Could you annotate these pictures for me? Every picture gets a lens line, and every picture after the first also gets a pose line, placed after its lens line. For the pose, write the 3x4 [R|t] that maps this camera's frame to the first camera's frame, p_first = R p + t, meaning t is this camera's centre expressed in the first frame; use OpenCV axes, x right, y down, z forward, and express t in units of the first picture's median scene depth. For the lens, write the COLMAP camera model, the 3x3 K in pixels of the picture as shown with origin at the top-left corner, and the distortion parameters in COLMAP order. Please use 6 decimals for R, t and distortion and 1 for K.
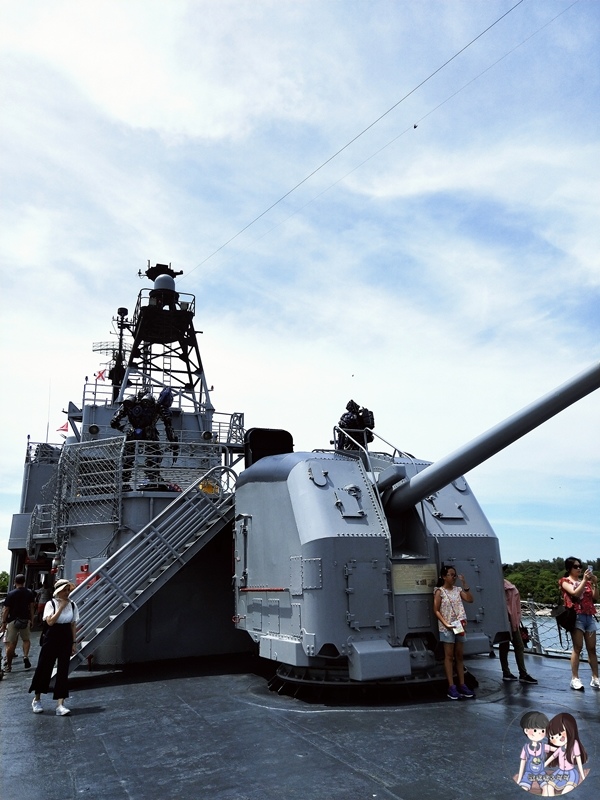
lens RADIAL K [[587.9, 0, 316.2], [0, 587.9, 397.2], [0, 0, 1]] dist [-0.034403, 0.001993]
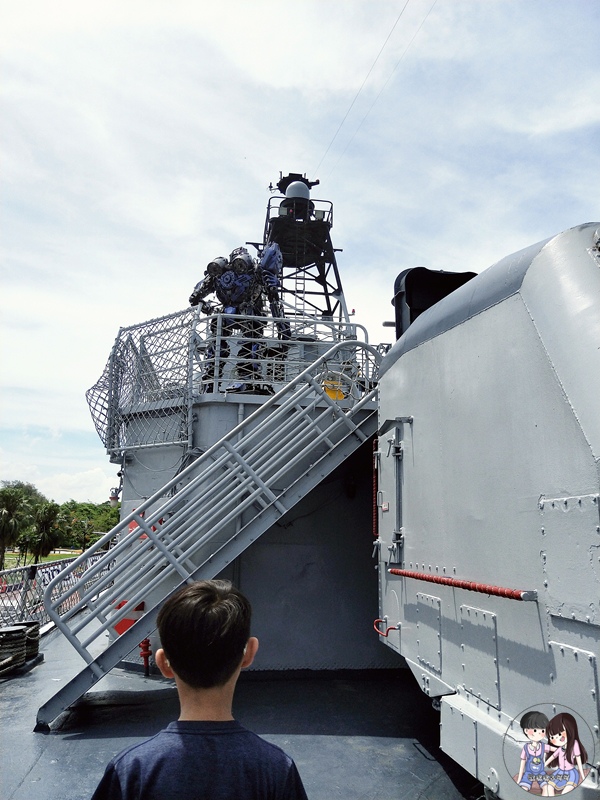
lens RADIAL K [[587.9, 0, 316.2], [0, 587.9, 397.2], [0, 0, 1]] dist [-0.034403, 0.001993]
pose [[0.968845, -0.001862, -0.247662, -0.022515], [0.017921, 0.997877, 0.062607, 0.051465], [0.247020, -0.065095, 0.966821, 0.174085]]
